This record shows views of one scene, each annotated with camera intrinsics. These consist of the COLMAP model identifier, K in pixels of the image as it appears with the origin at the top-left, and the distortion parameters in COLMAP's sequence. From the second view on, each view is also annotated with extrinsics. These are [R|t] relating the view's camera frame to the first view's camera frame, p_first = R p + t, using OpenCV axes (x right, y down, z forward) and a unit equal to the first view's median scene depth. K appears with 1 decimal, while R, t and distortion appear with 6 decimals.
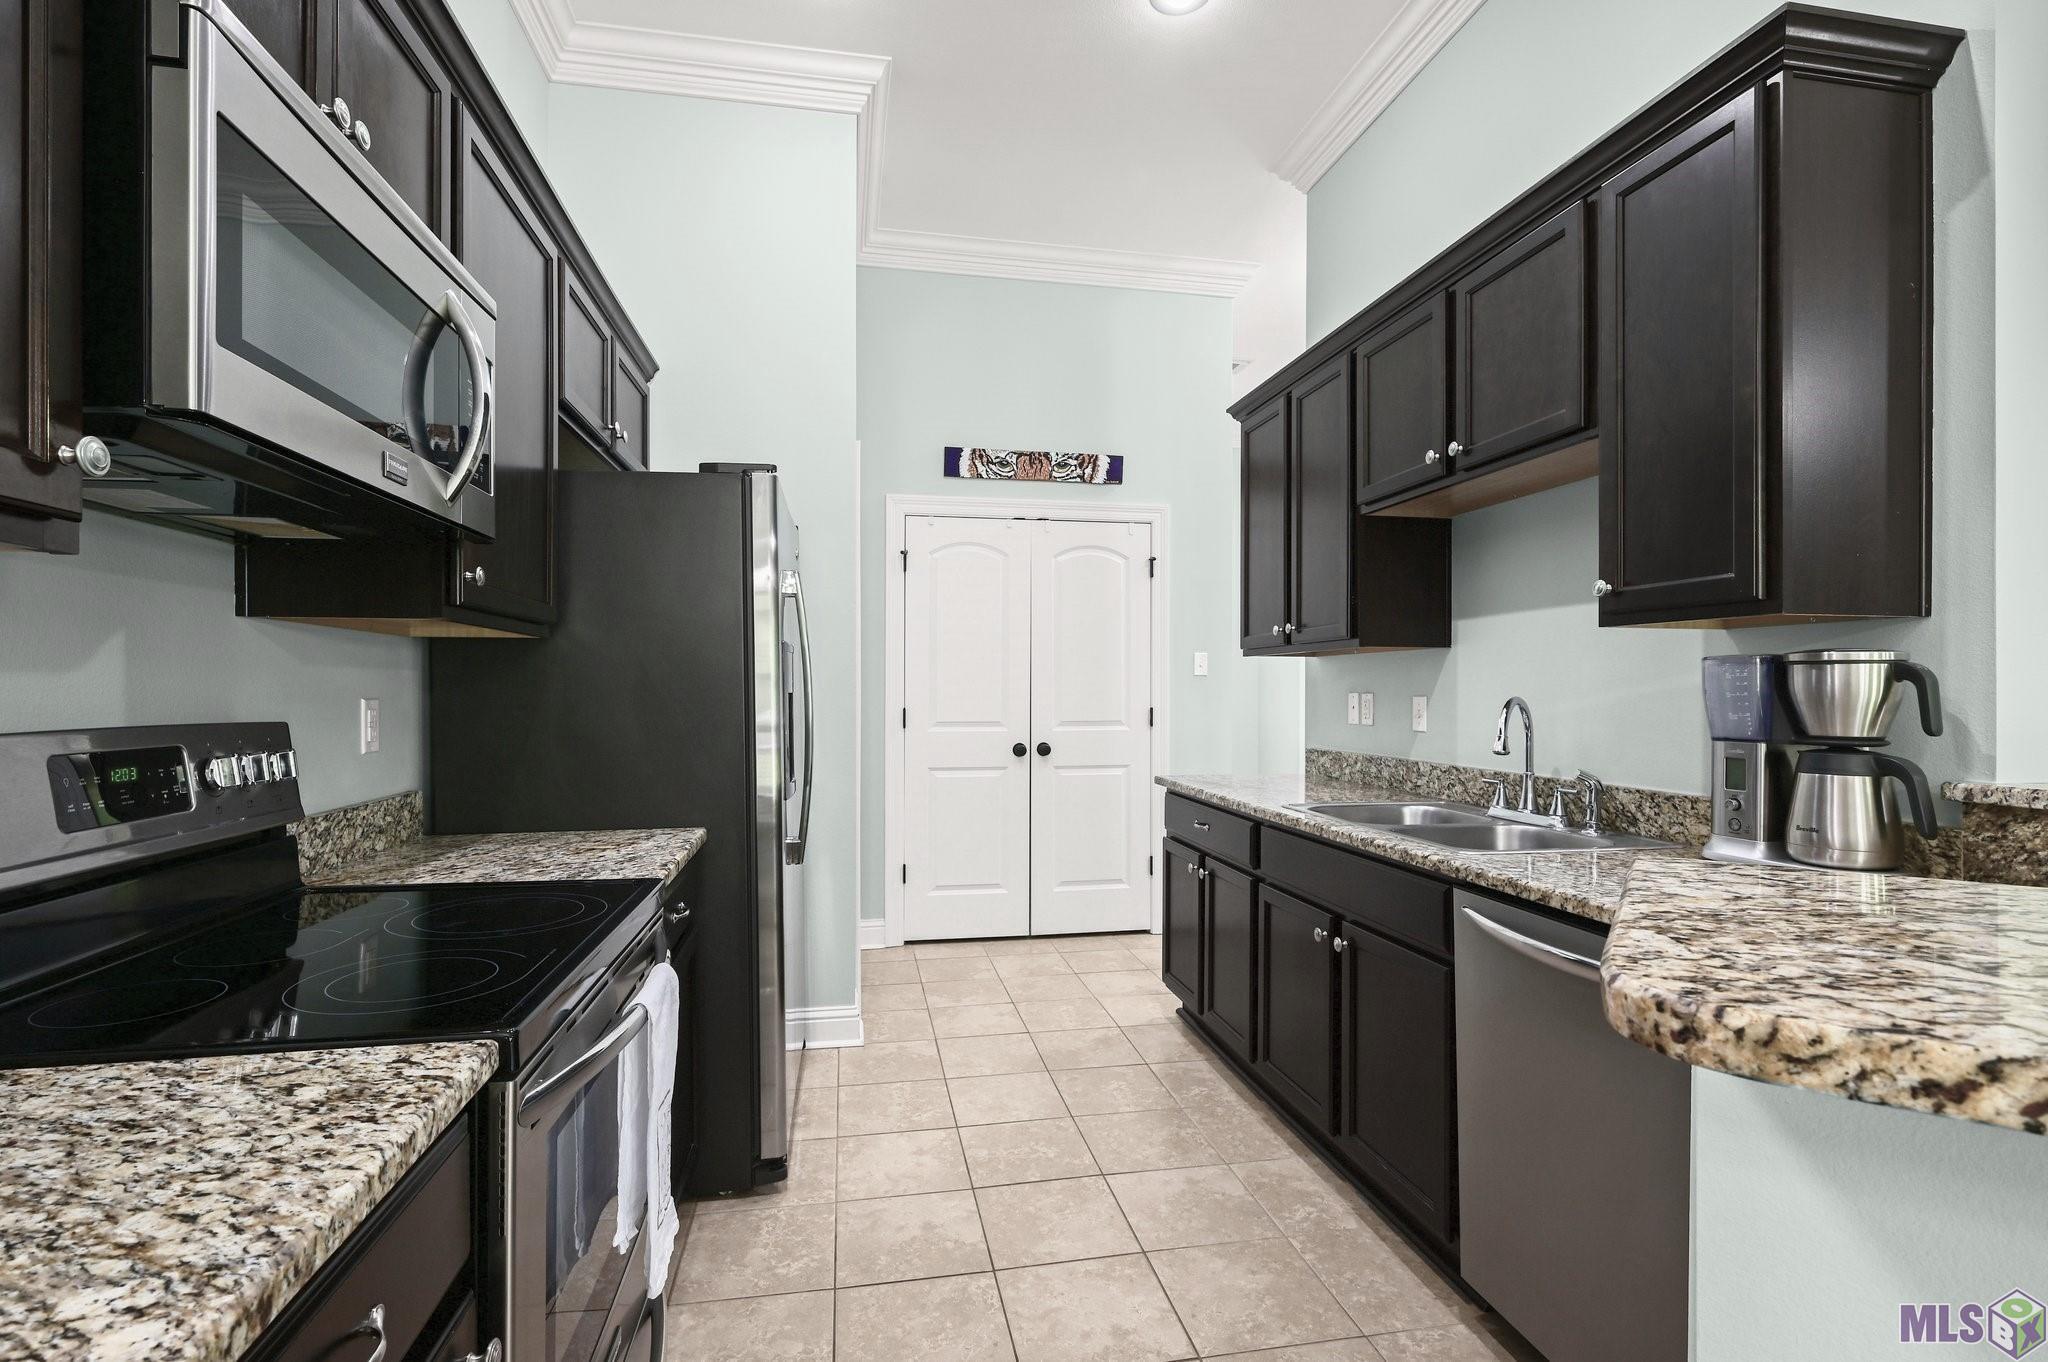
lens RADIAL K [[941.6, 0, 1022.9], [0, 941.6, 688.0], [0, 0, 1]] dist [0.002230, 0.000097]
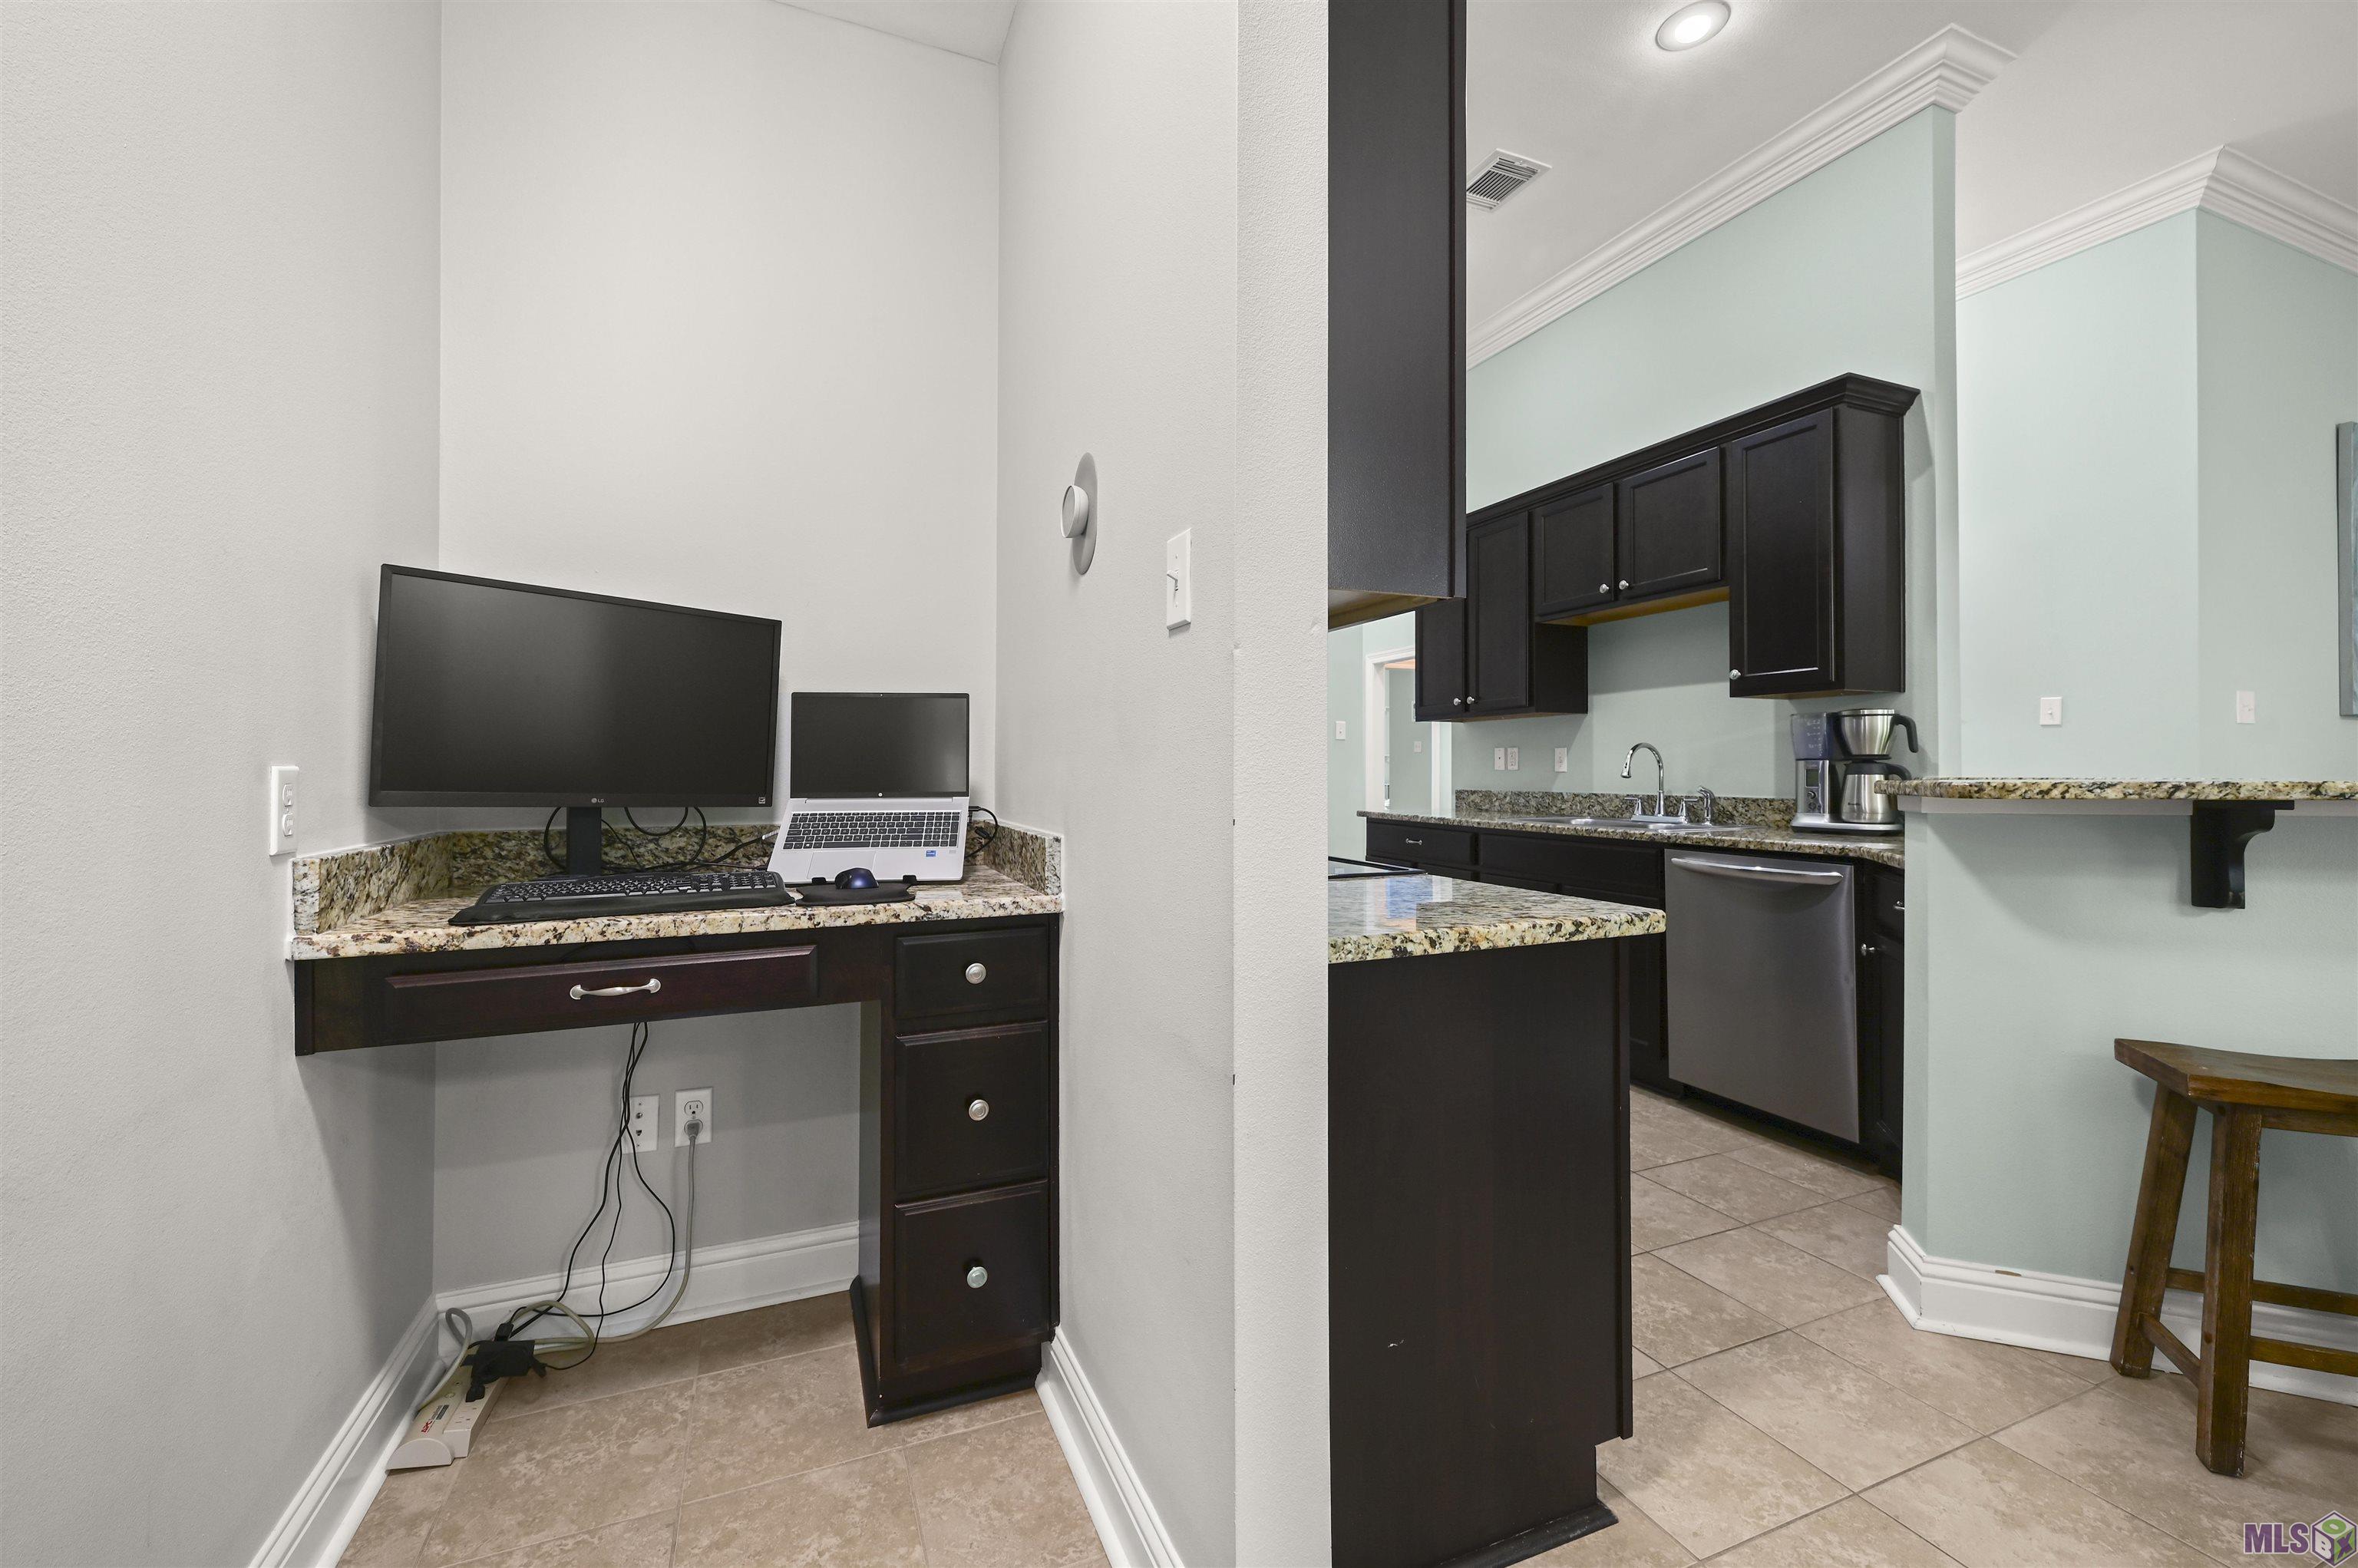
lens RADIAL K [[934.1, 0, 1169.9], [0, 934.1, 769.1], [0, 0, 1]] dist [-0.001605, -0.000114]
pose [[0.978774, -0.004884, 0.204886, -0.825027], [0.004779, 0.999988, 0.001010, 0.066530], [-0.204888, -0.000010, 0.978785, -0.508283]]
